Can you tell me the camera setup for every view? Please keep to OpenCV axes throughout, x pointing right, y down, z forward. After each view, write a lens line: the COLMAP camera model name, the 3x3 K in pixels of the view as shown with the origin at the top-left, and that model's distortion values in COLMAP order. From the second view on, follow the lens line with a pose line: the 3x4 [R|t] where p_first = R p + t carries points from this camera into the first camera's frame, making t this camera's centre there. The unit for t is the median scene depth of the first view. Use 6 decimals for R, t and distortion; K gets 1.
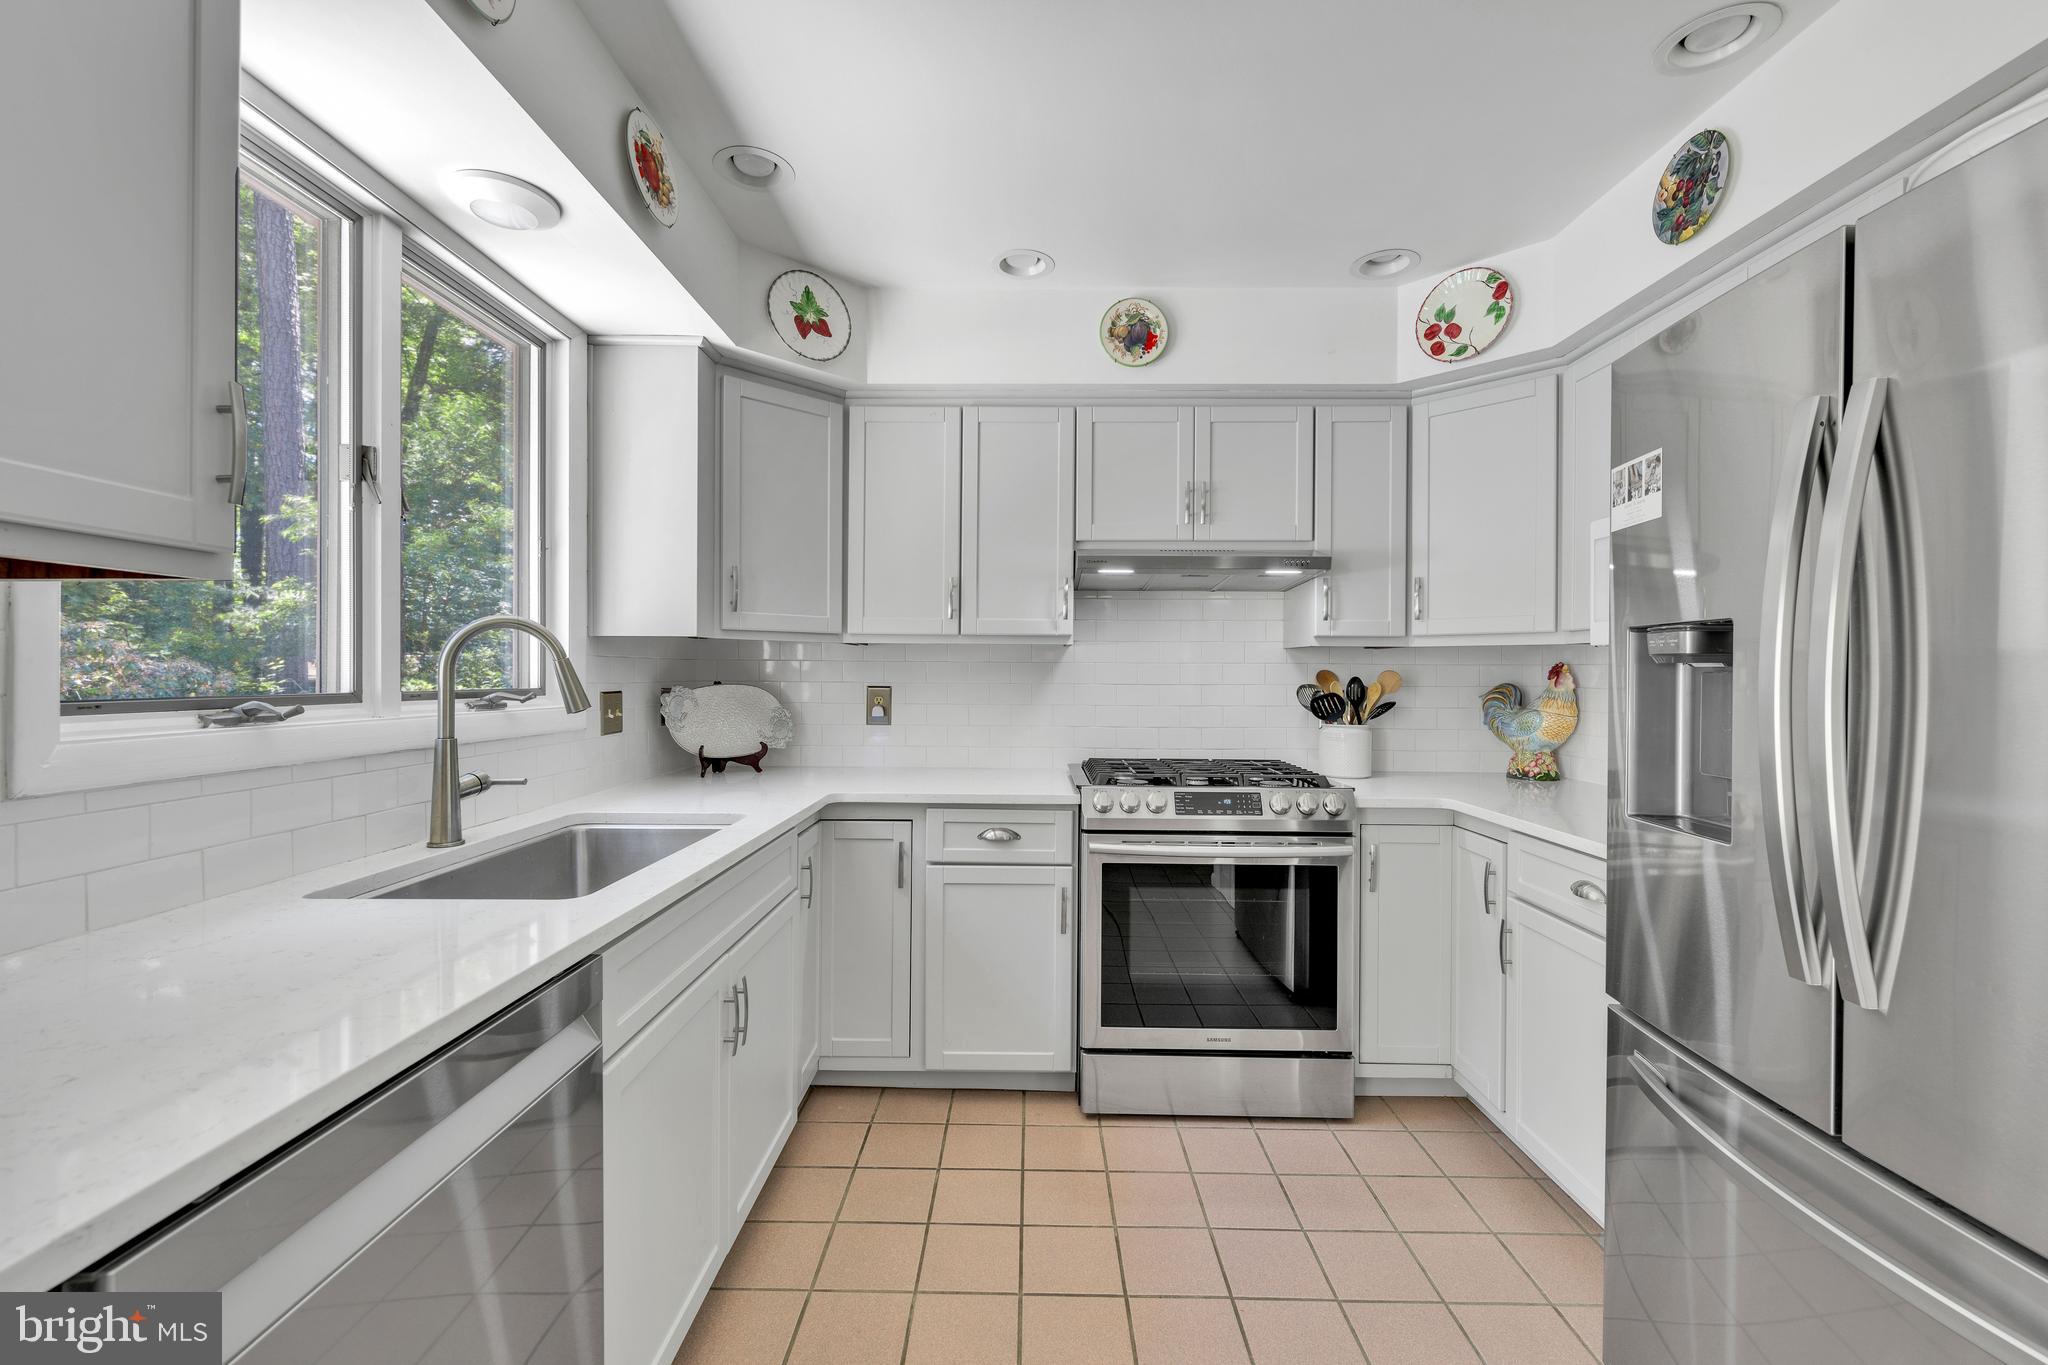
lens RADIAL K [[808.7, 0, 1014.3], [0, 808.7, 669.0], [0, 0, 1]] dist [-0.001000, -0.000201]
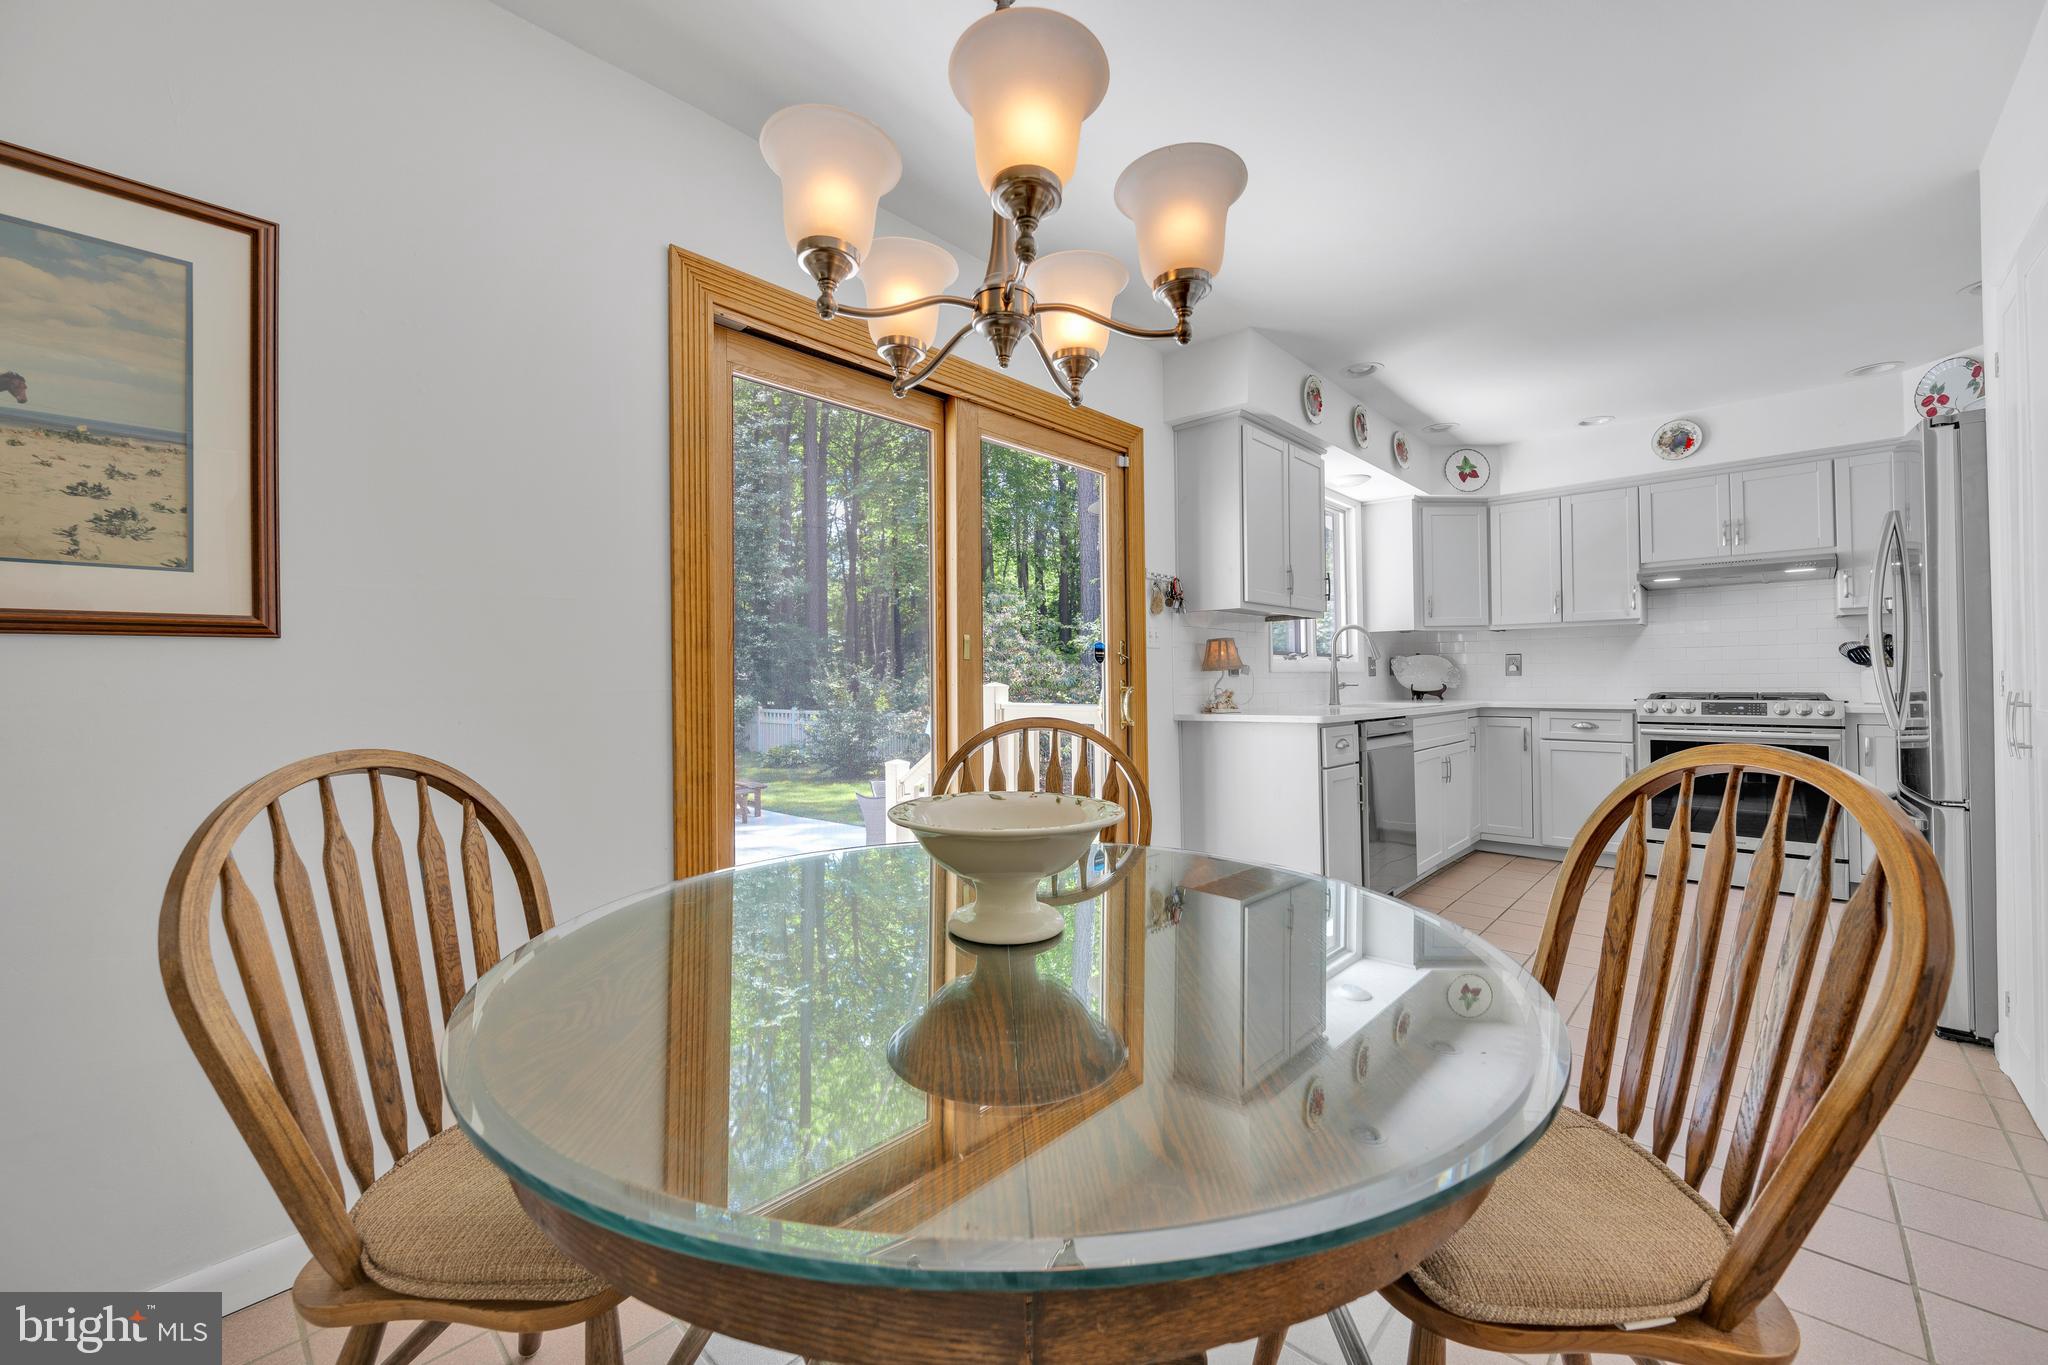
lens RADIAL K [[808.7, 0, 1014.3], [0, 808.7, 669.0], [0, 0, 1]] dist [-0.001000, -0.000201]
pose [[0.736900, -0.022850, -0.675616, 0.260961], [0.014060, 0.999730, -0.018478, 0.082945], [0.675856, 0.004117, 0.737022, -1.221982]]
